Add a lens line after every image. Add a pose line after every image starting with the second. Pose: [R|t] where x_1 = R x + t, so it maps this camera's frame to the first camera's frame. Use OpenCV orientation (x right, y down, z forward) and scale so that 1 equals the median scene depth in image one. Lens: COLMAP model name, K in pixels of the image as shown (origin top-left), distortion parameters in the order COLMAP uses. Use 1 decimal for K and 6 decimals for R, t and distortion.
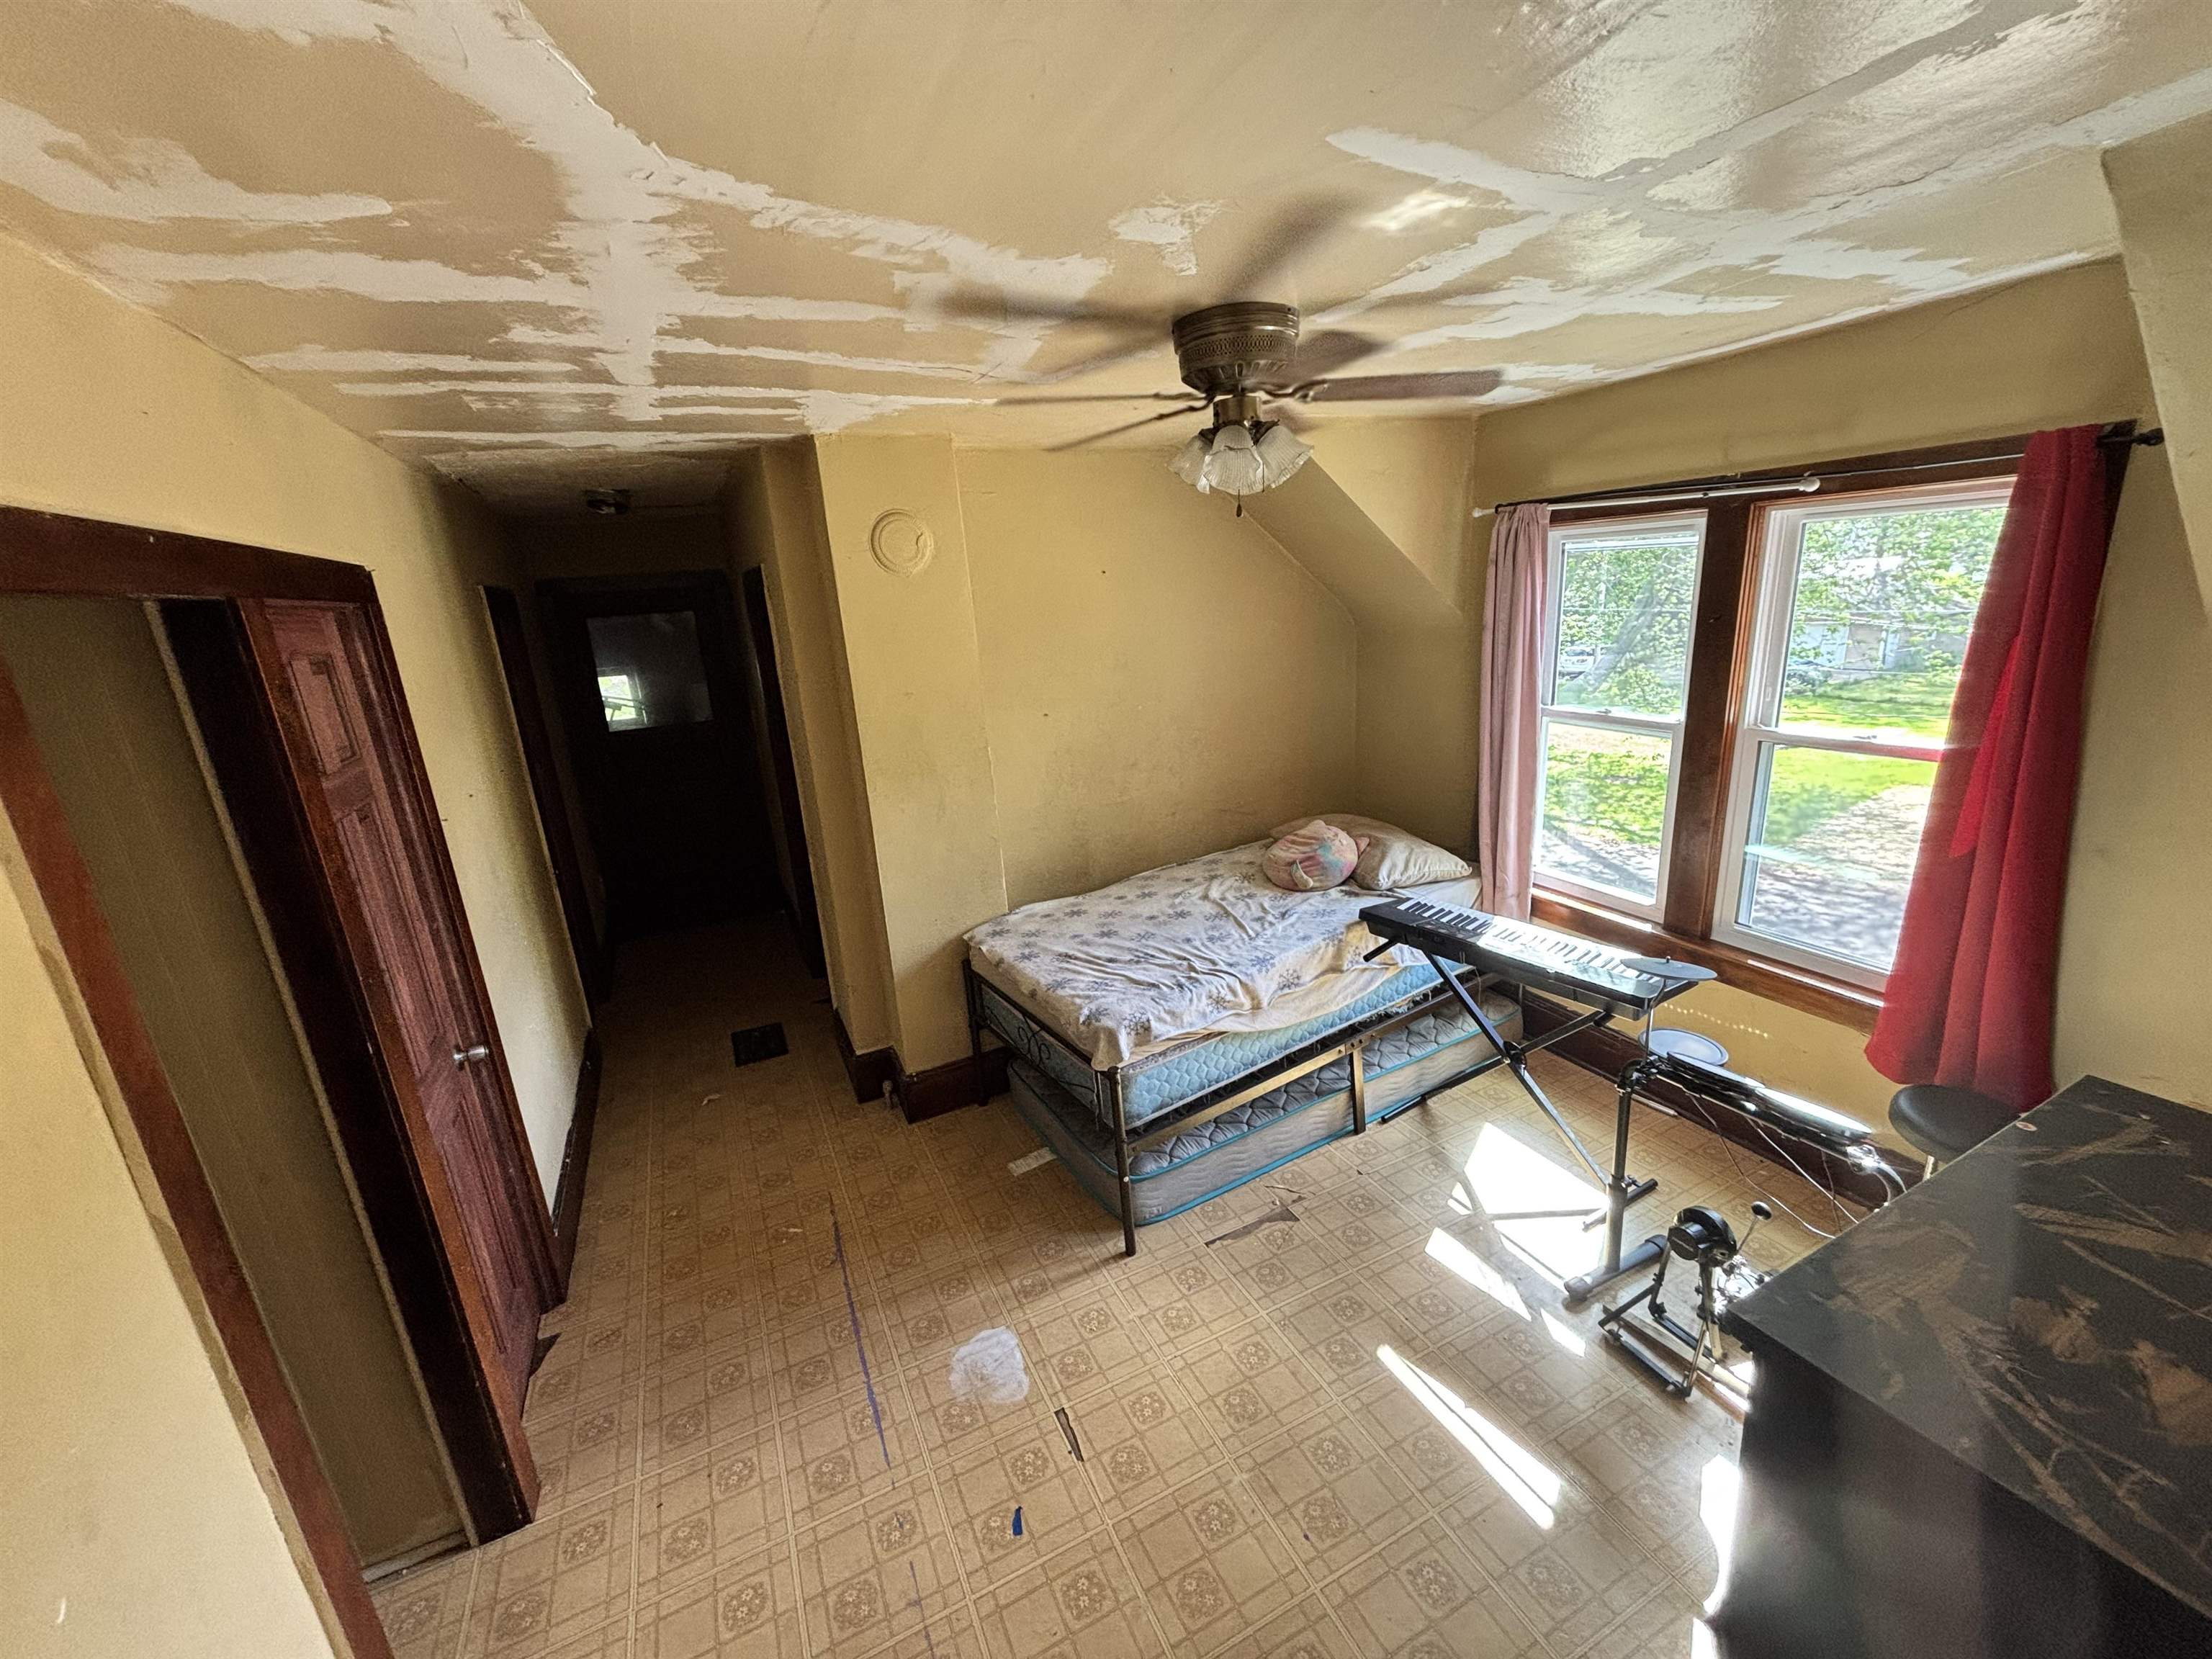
lens RADIAL K [[890.9, 0, 1099.8], [0, 890.9, 830.2], [0, 0, 1]] dist [-0.000427, -0.000009]
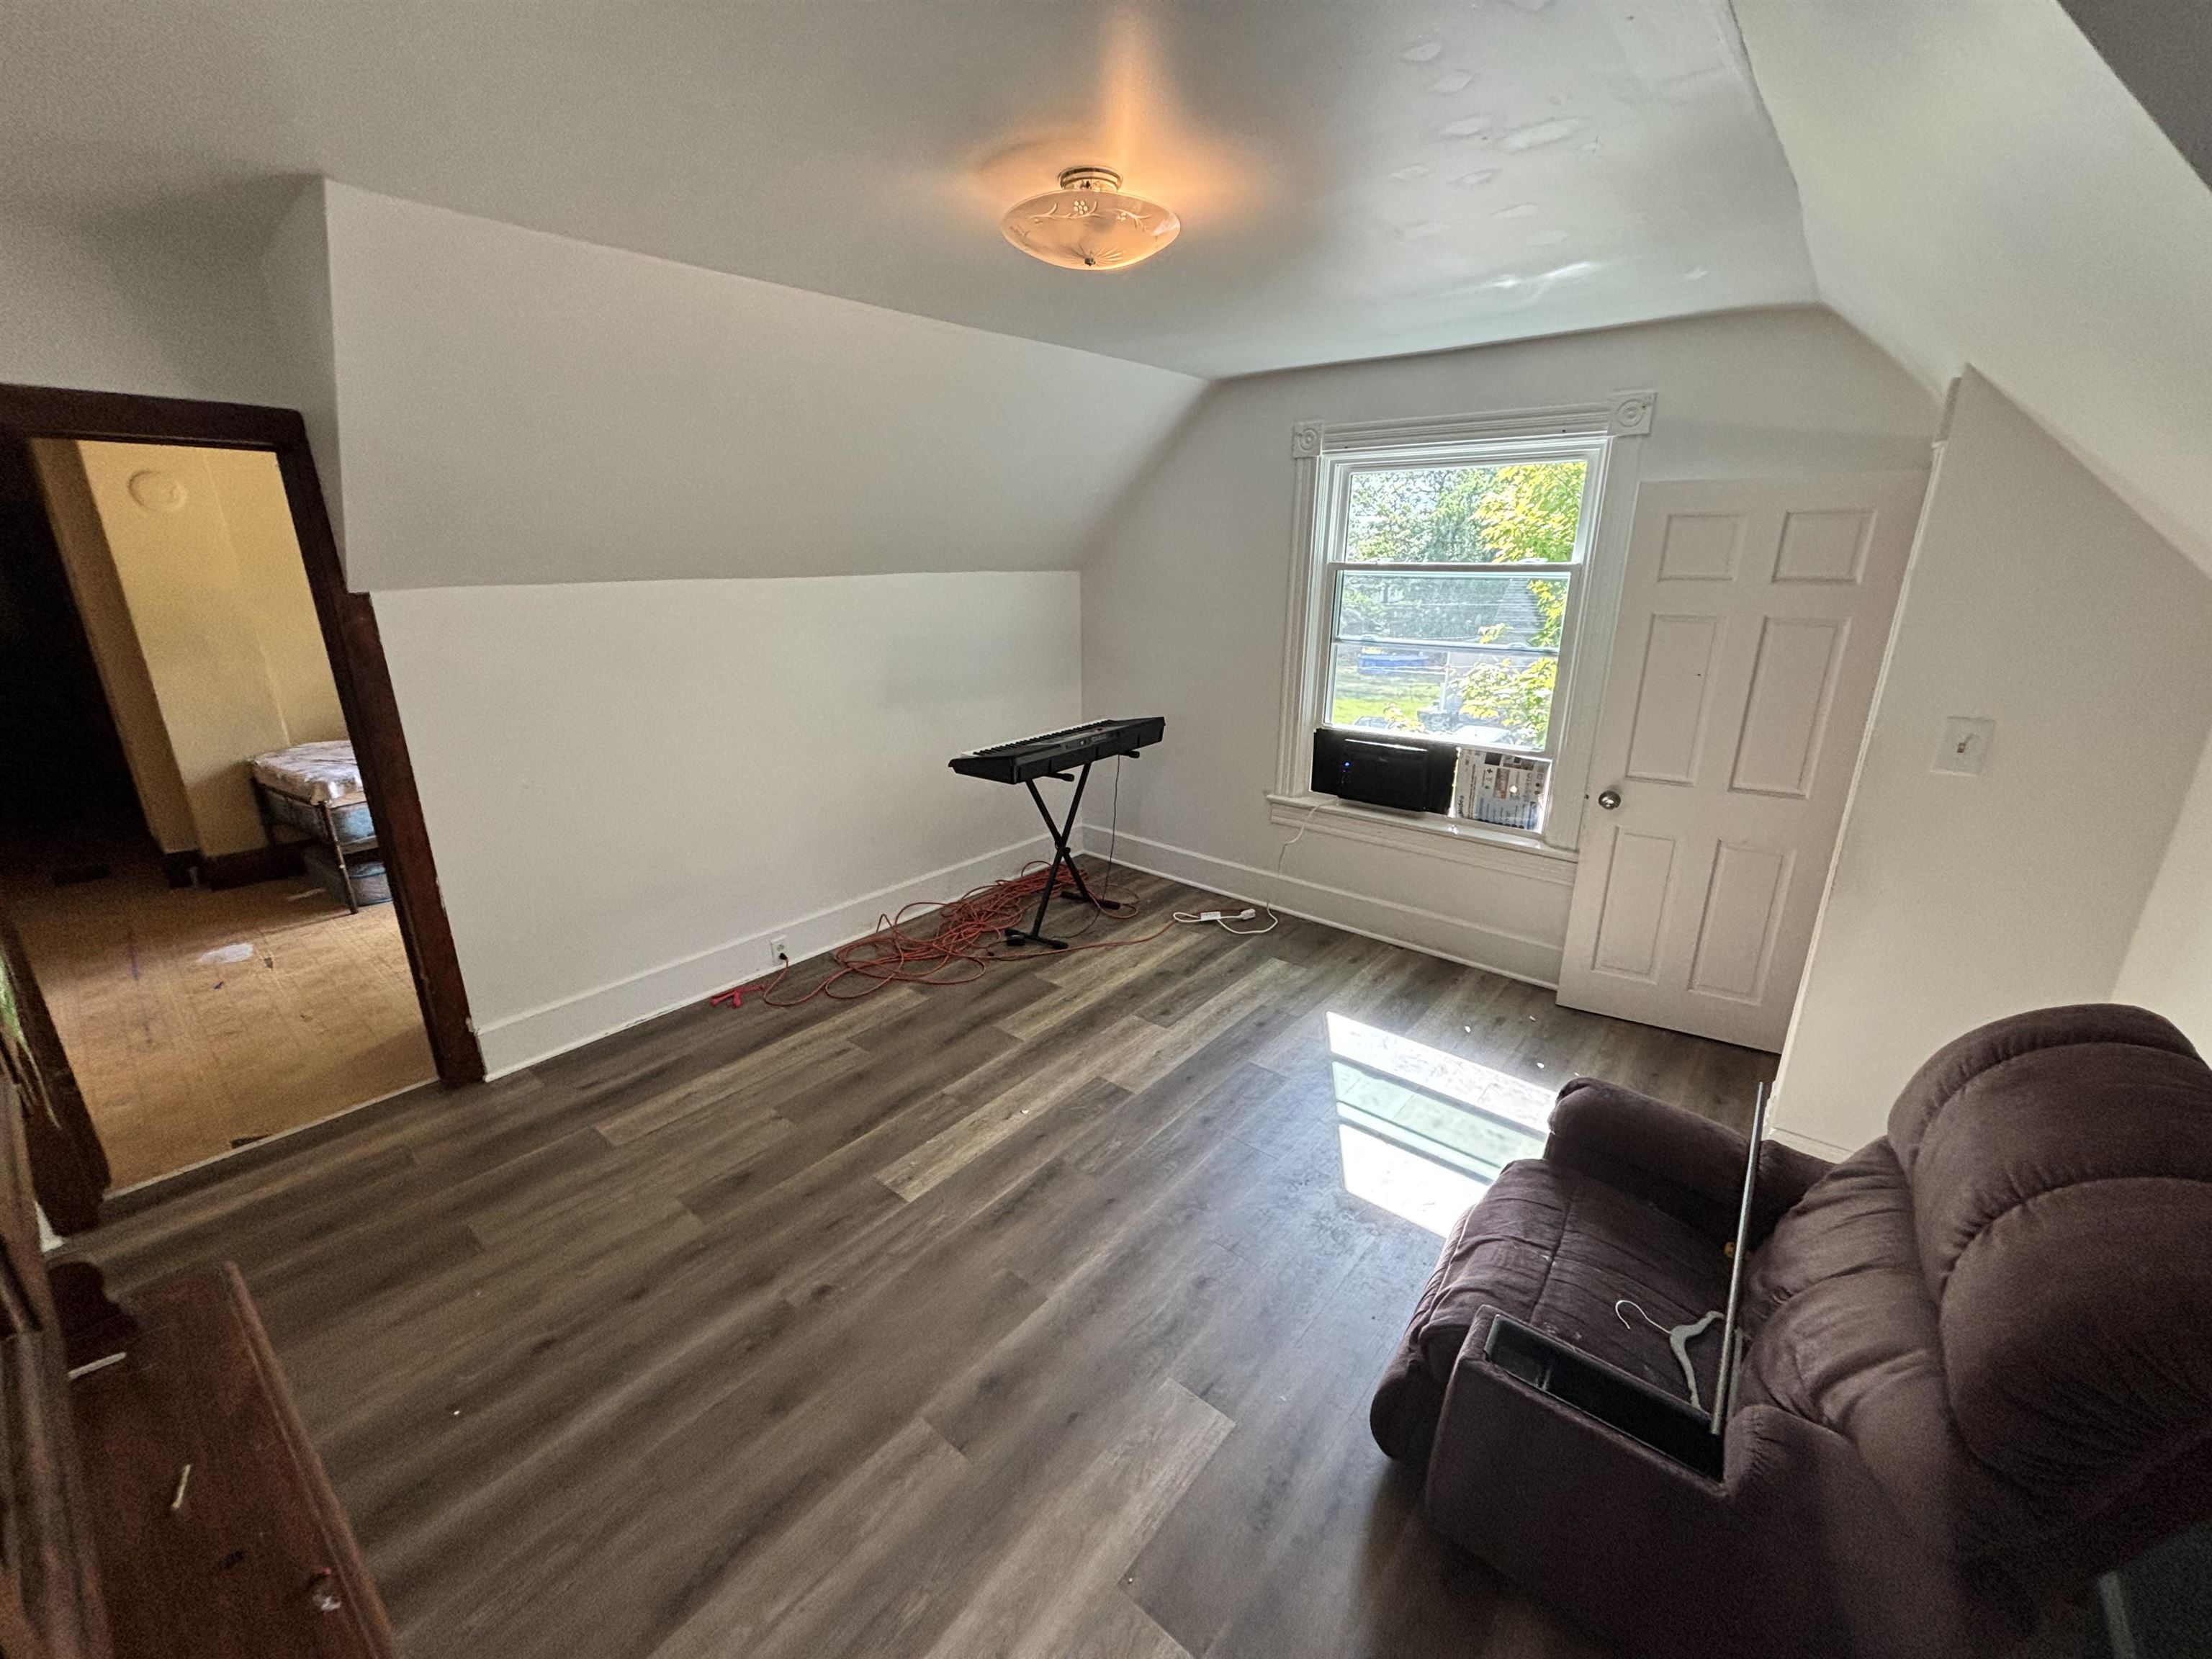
lens RADIAL K [[890.9, 0, 1108.0], [0, 890.9, 824.2], [0, 0, 1]] dist [-0.000427, -0.000009]
pose [[0.901257, -0.050315, 0.430354, 0.497546], [0.042993, 0.998718, 0.026729, 0.248224], [-0.431147, -0.005588, 0.902264, -0.968005]]
